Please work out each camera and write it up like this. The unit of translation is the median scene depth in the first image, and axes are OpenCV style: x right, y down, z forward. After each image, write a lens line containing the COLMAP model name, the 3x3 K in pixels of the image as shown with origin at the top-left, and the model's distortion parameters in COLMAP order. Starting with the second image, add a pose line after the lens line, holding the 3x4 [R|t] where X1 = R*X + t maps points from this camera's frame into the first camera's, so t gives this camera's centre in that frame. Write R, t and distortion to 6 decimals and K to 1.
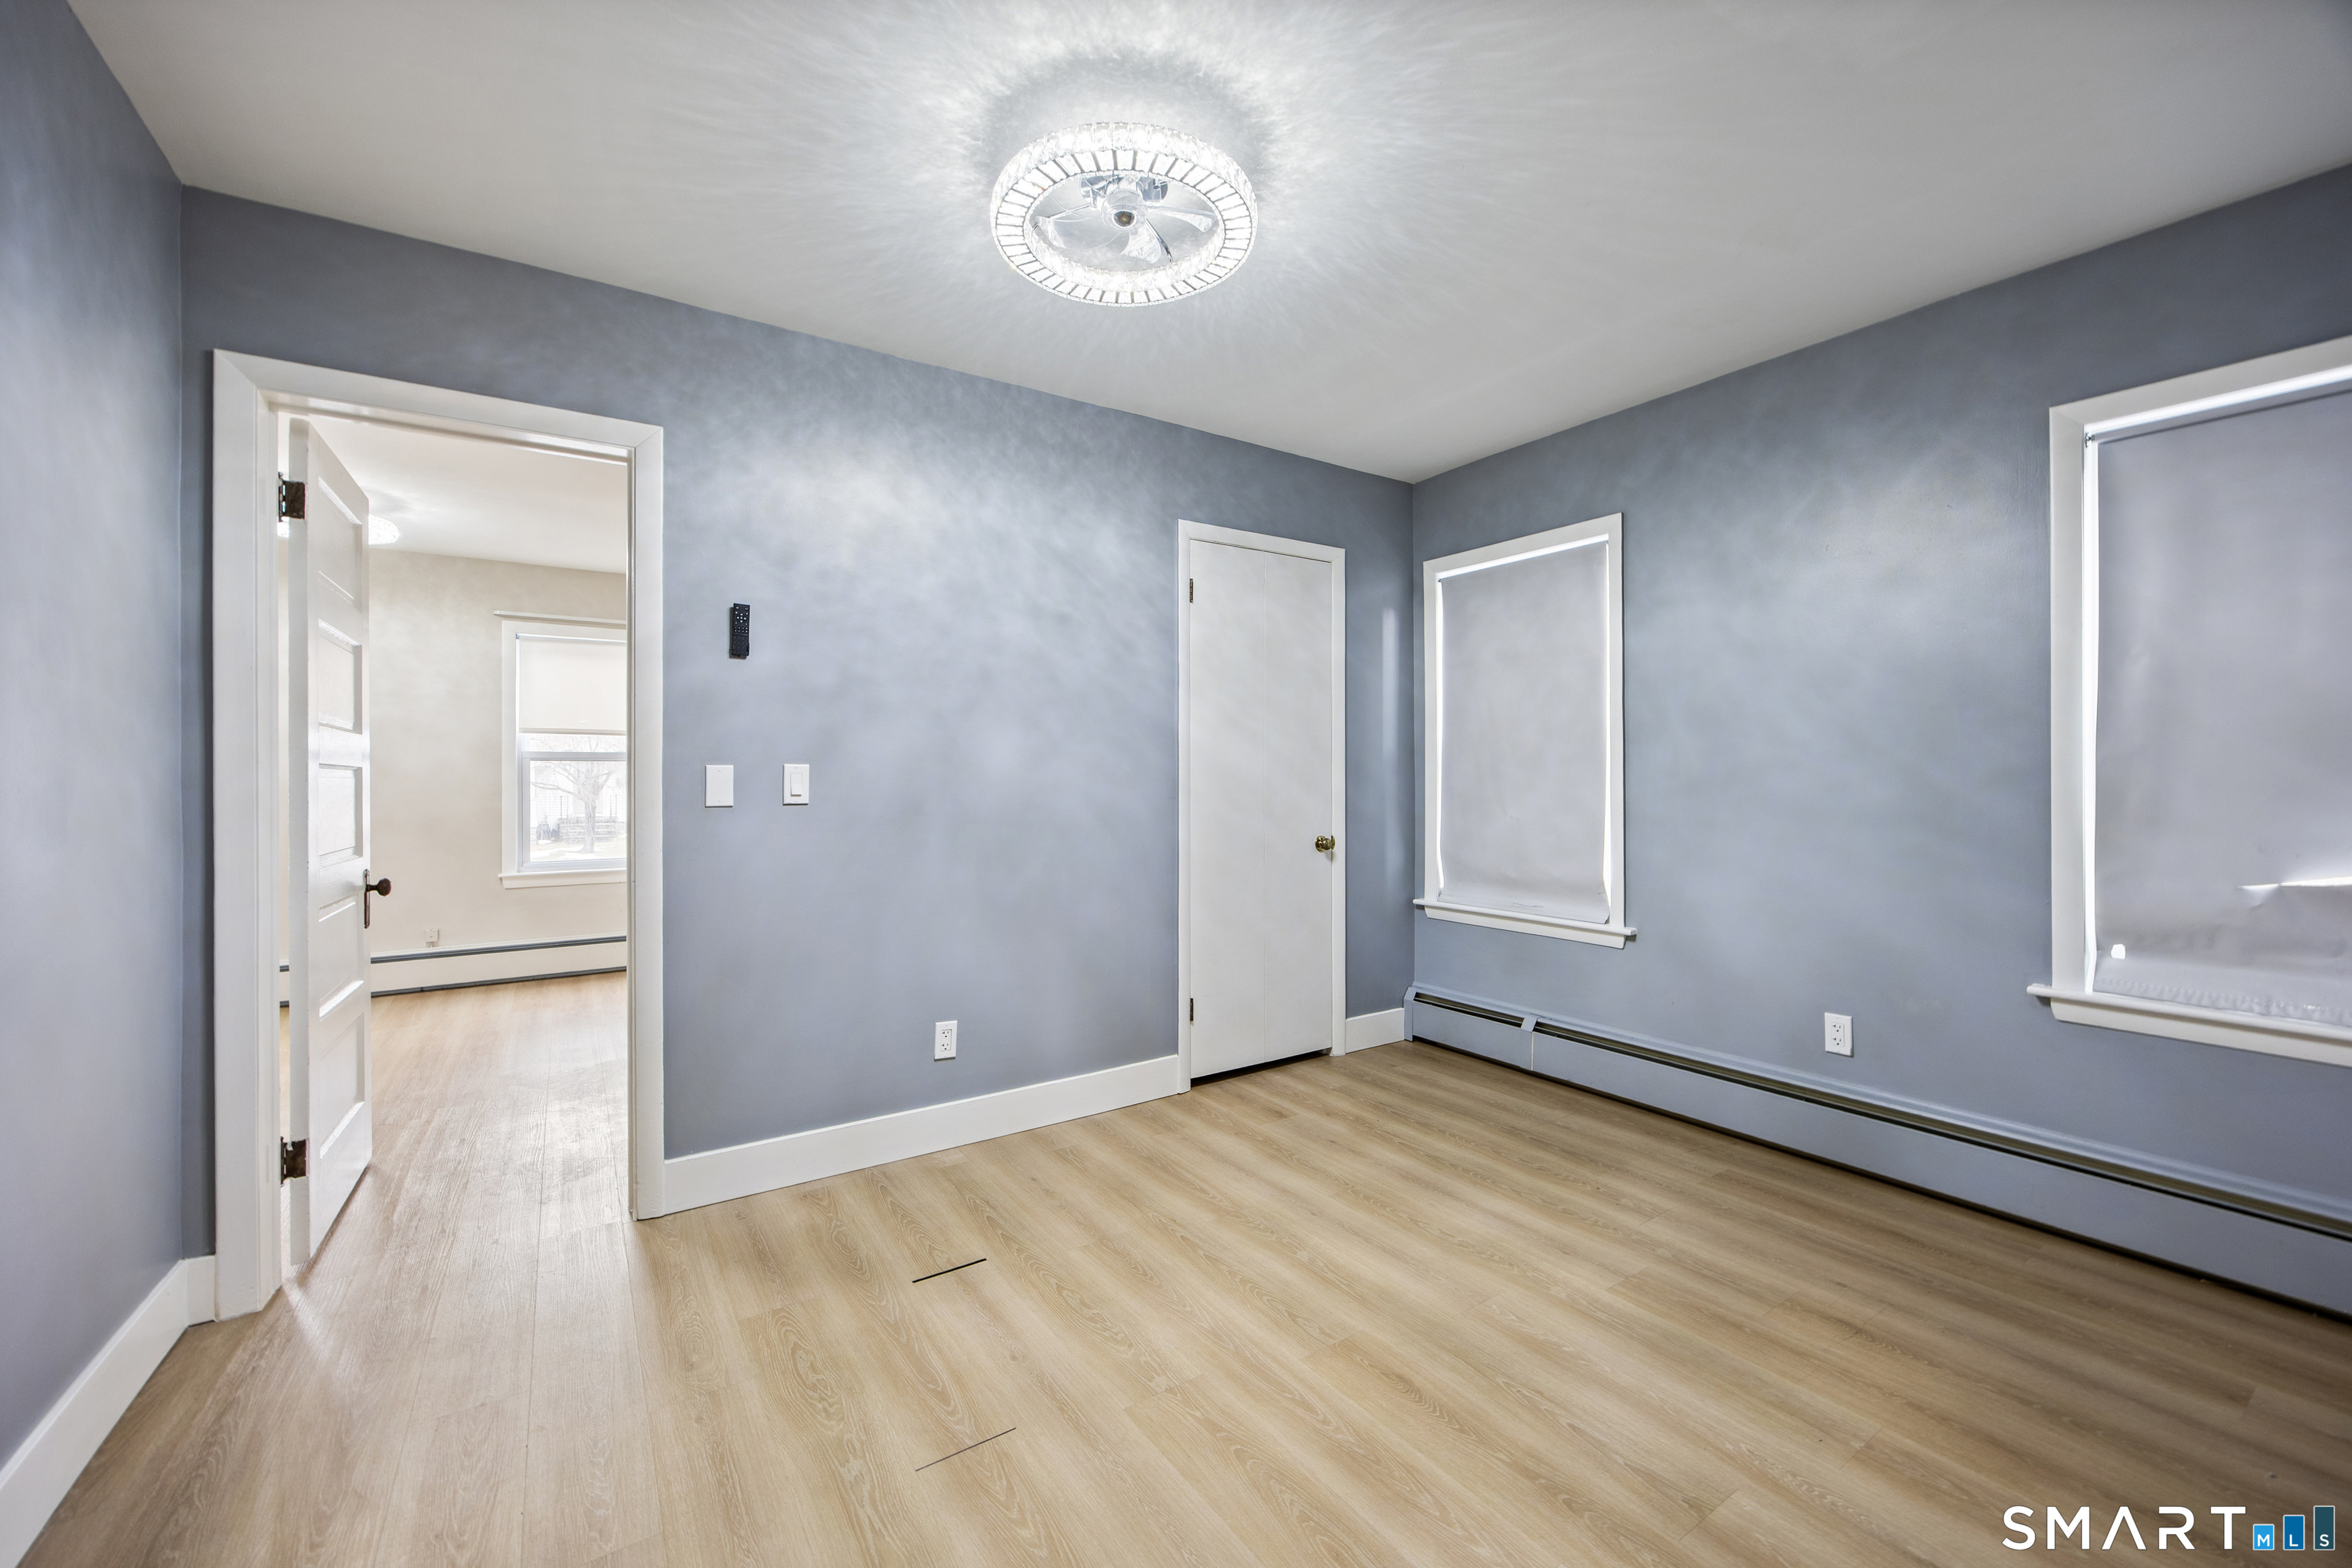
lens RADIAL K [[912.6, 0, 1170.4], [0, 912.6, 748.6], [0, 0, 1]] dist [-0.003787, -0.001236]
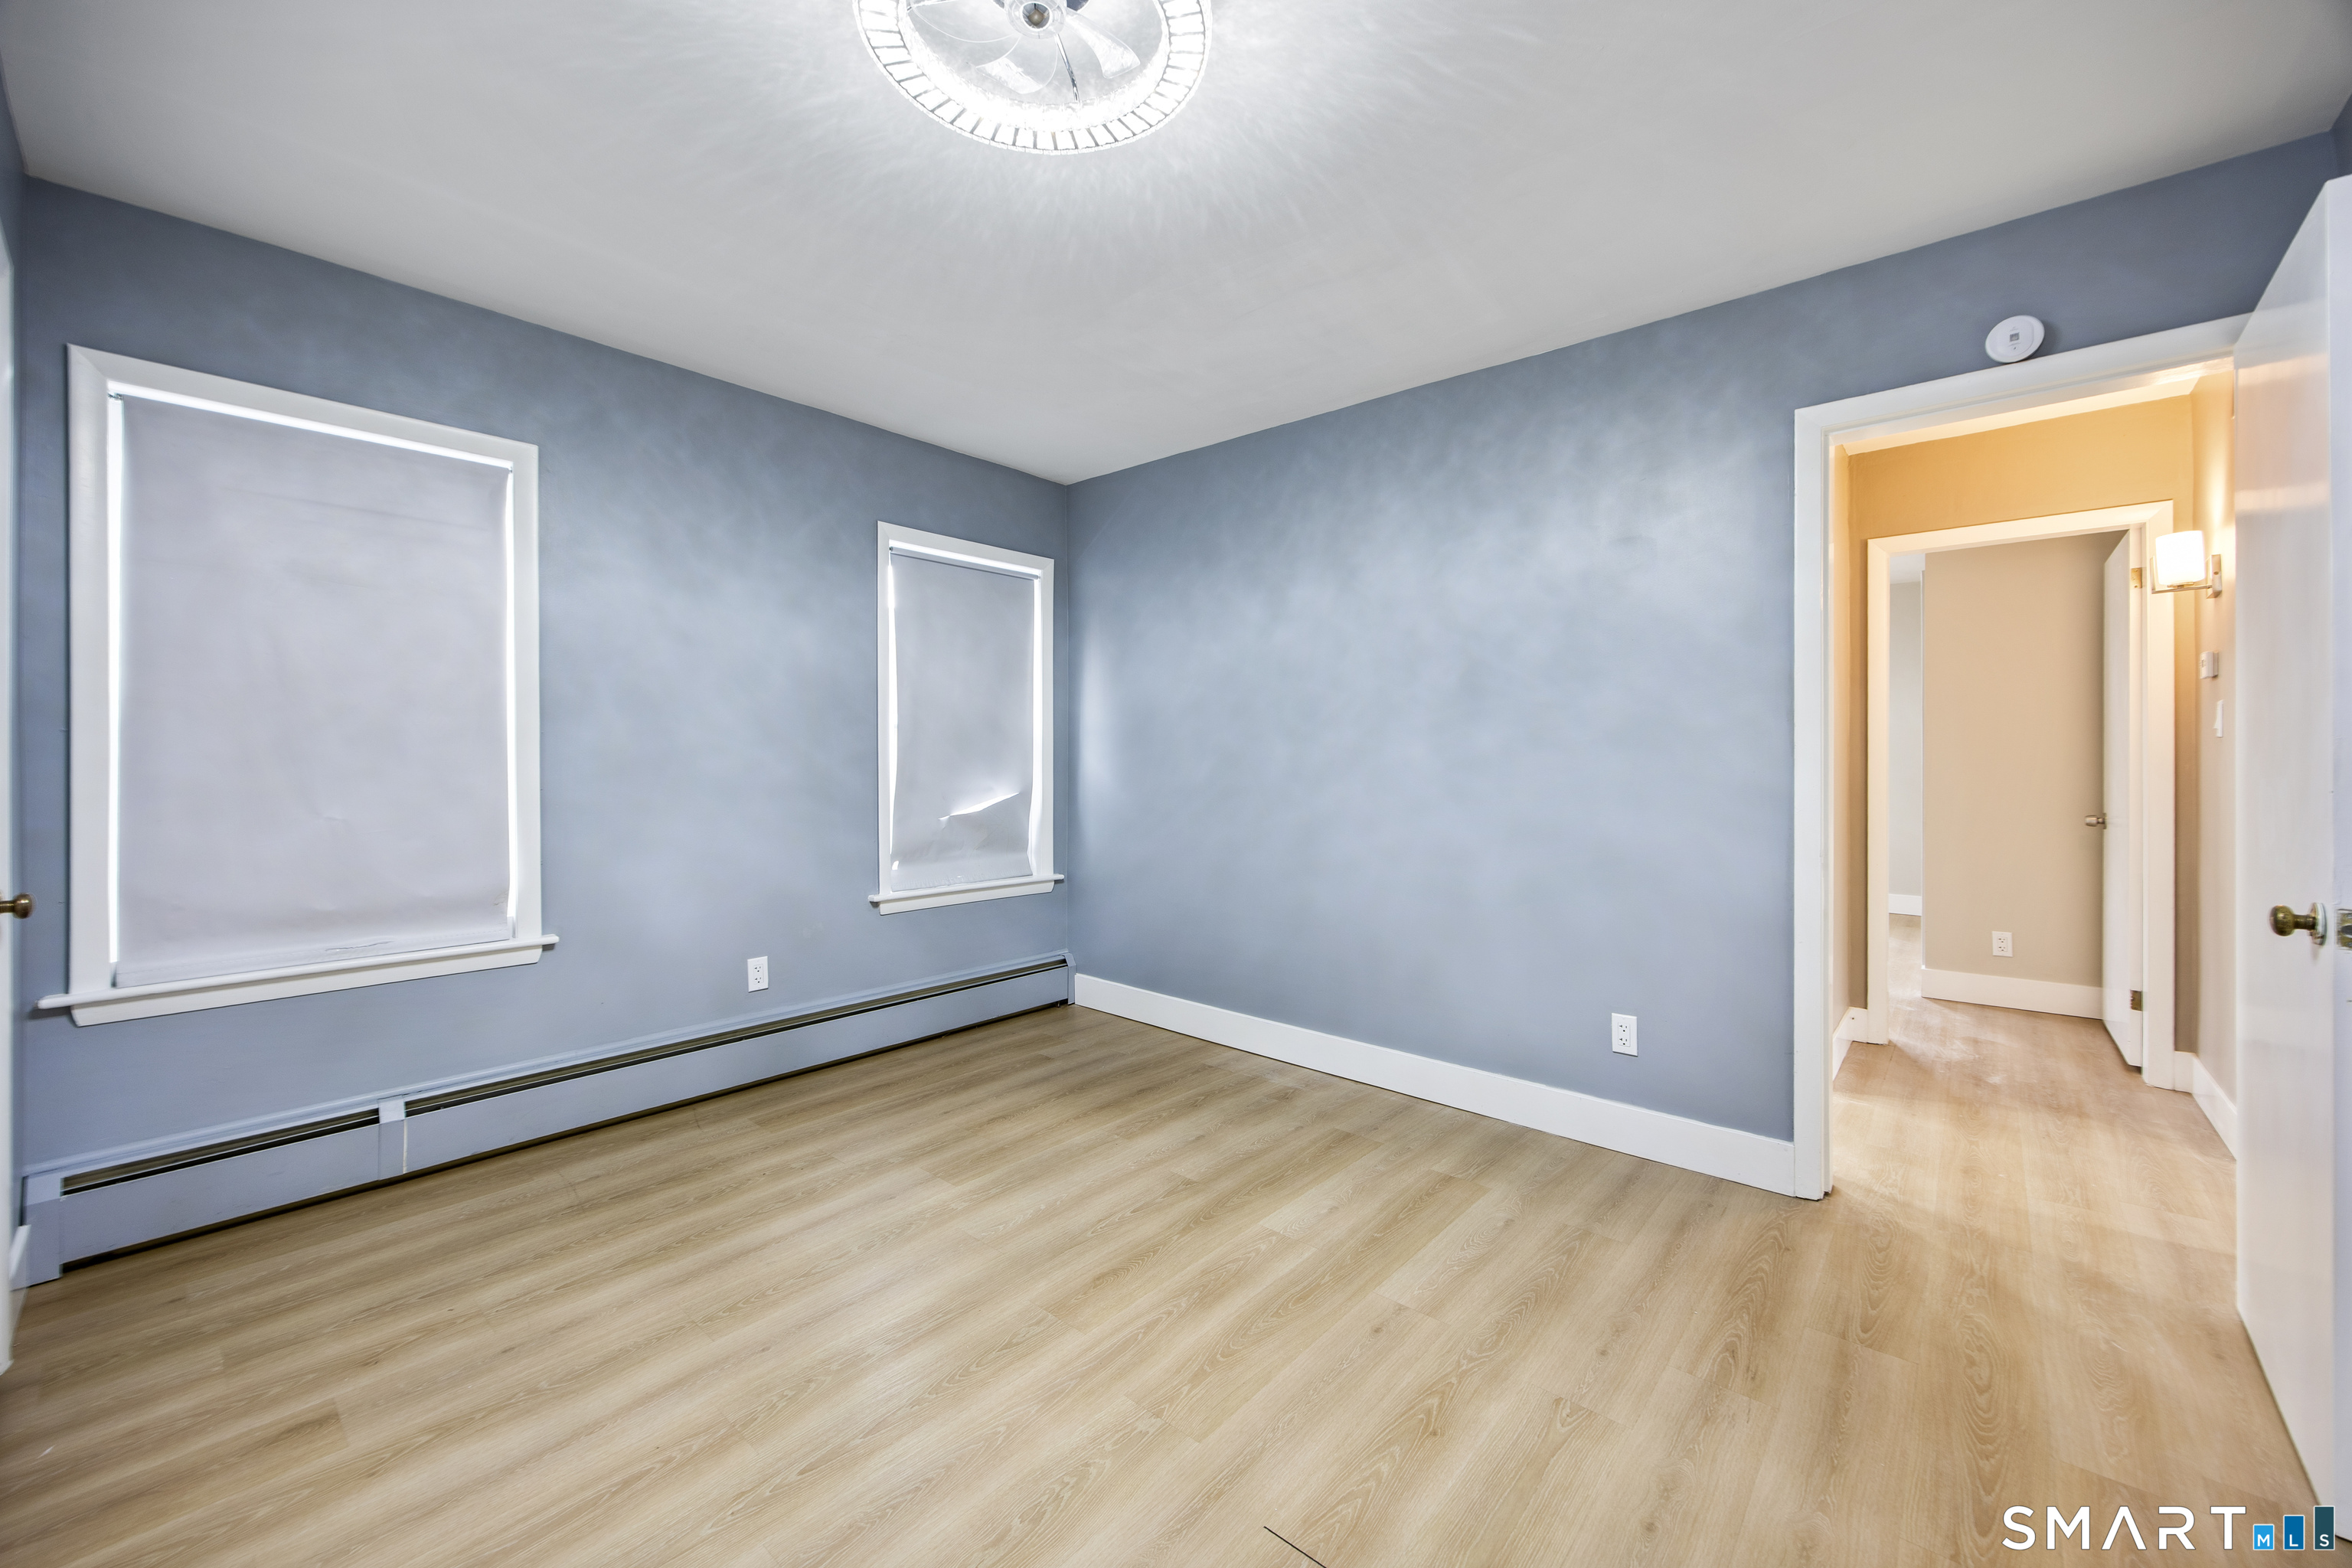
lens RADIAL K [[912.6, 0, 1197.7], [0, 912.6, 729.3], [0, 0, 1]] dist [-0.003787, -0.001236]
pose [[-0.268410, 0.031818, 0.962779, -0.665572], [-0.028859, 0.998740, -0.041052, 0.028781], [-0.962872, -0.038804, -0.267154, 0.883308]]
